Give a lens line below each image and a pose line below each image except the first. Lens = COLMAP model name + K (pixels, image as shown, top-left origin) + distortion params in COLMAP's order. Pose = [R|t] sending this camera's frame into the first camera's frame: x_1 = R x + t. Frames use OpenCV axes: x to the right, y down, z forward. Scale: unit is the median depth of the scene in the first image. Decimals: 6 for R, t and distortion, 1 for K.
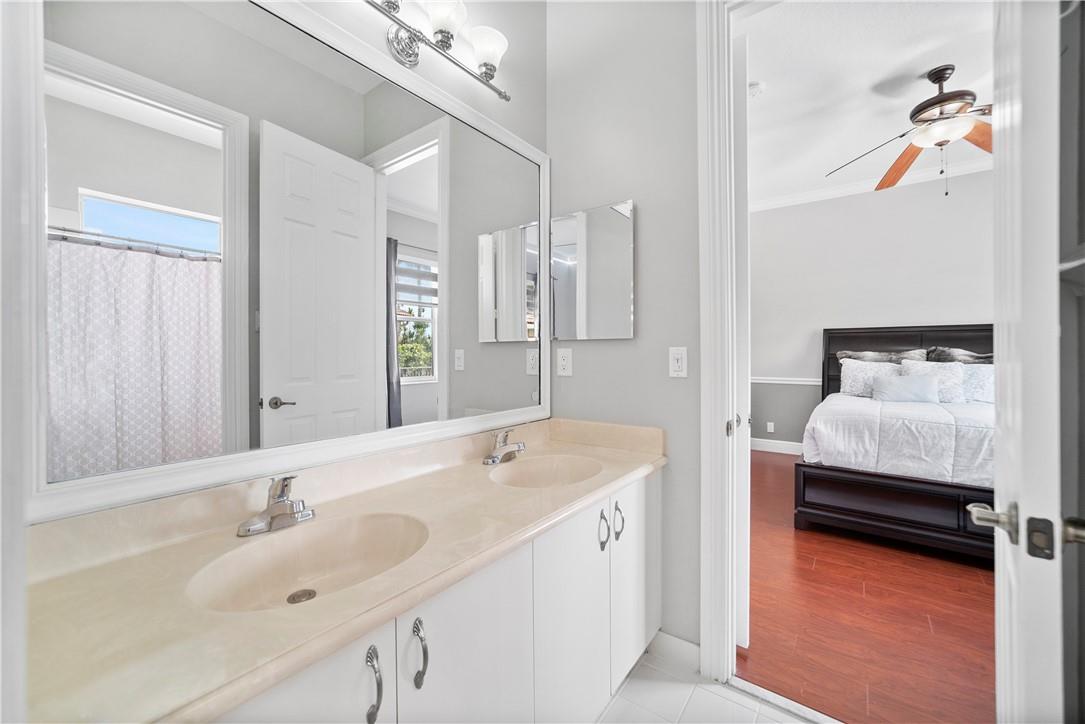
lens RADIAL K [[428.9, 0, 542.8], [0, 428.9, 358.4], [0, 0, 1]] dist [-0.024244, 0.006930]
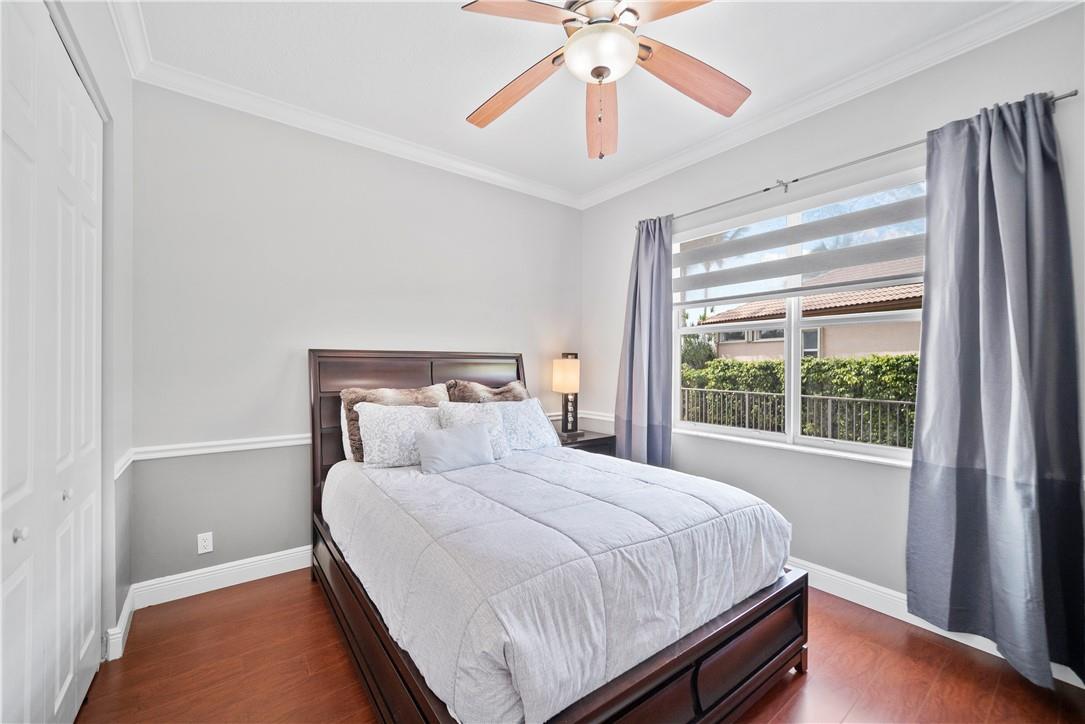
lens RADIAL K [[428.9, 0, 537.3], [0, 428.9, 365.4], [0, 0, 1]] dist [-0.024244, 0.006930]
pose [[0.276796, 0.004768, 0.960917, 0.233167], [0.003518, 0.999976, -0.005976, -0.052194], [-0.960922, 0.005035, 0.276772, 0.674509]]
